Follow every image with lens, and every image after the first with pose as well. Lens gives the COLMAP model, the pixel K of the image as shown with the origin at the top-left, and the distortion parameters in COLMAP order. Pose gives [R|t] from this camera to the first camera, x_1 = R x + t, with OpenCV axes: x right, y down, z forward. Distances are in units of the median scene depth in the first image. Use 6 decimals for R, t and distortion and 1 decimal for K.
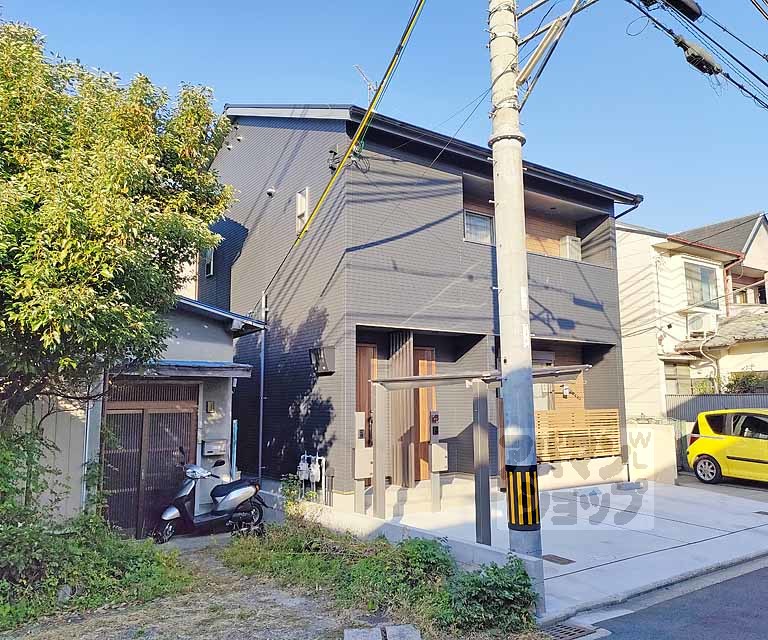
lens RADIAL K [[634.9, 0, 384.0], [0, 634.9, 320.0], [0, 0, 1]] dist [0.089798, -0.089838]
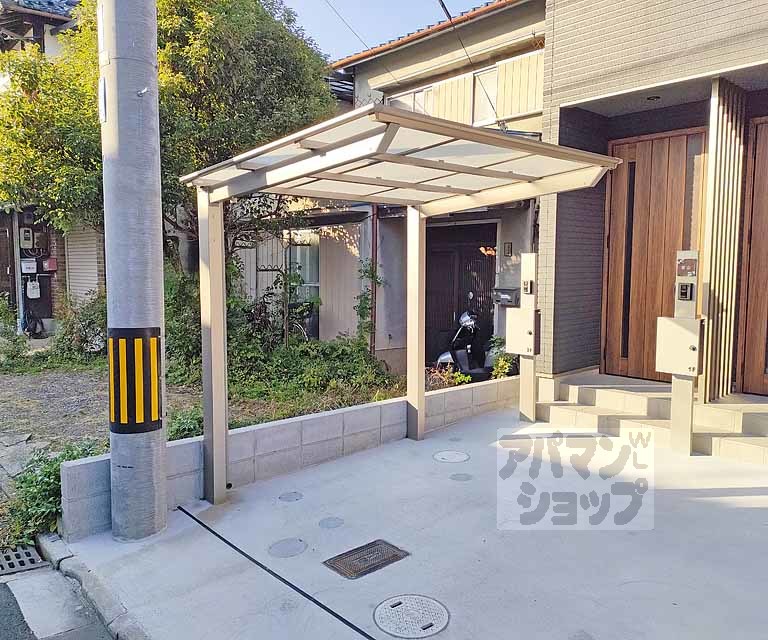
lens RADIAL K [[634.9, 0, 384.0], [0, 634.9, 320.0], [0, 0, 1]] dist [0.089798, -0.089838]
pose [[0.092817, 0.091862, -0.991436, 0.550262], [0.116170, 0.987935, 0.102414, 0.122746], [0.988883, -0.124680, 0.081026, 0.760488]]
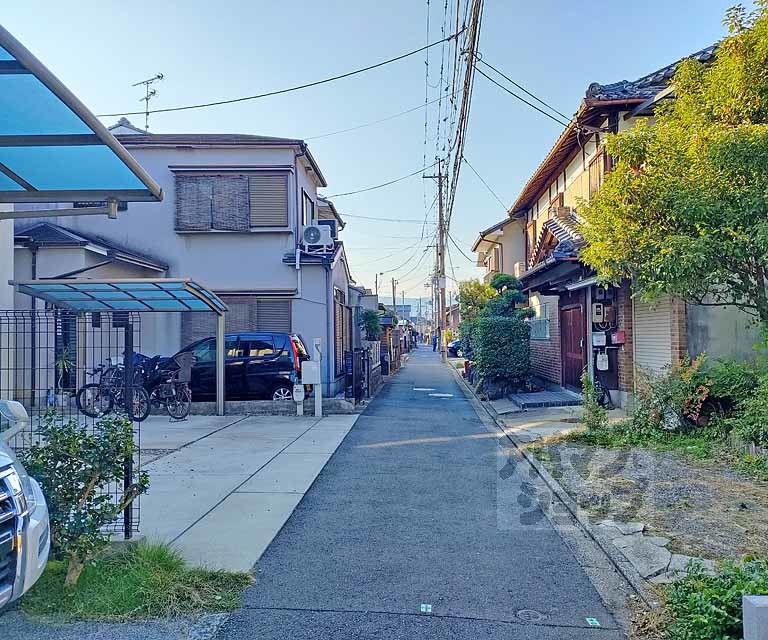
lens RADIAL K [[634.9, 0, 384.0], [0, 634.9, 320.0], [0, 0, 1]] dist [0.089798, -0.089838]
pose [[-0.643336, -0.007240, -0.765550, 0.490578], [0.107077, 0.989276, -0.099339, 0.106131], [0.758059, -0.145882, -0.635662, 0.661211]]
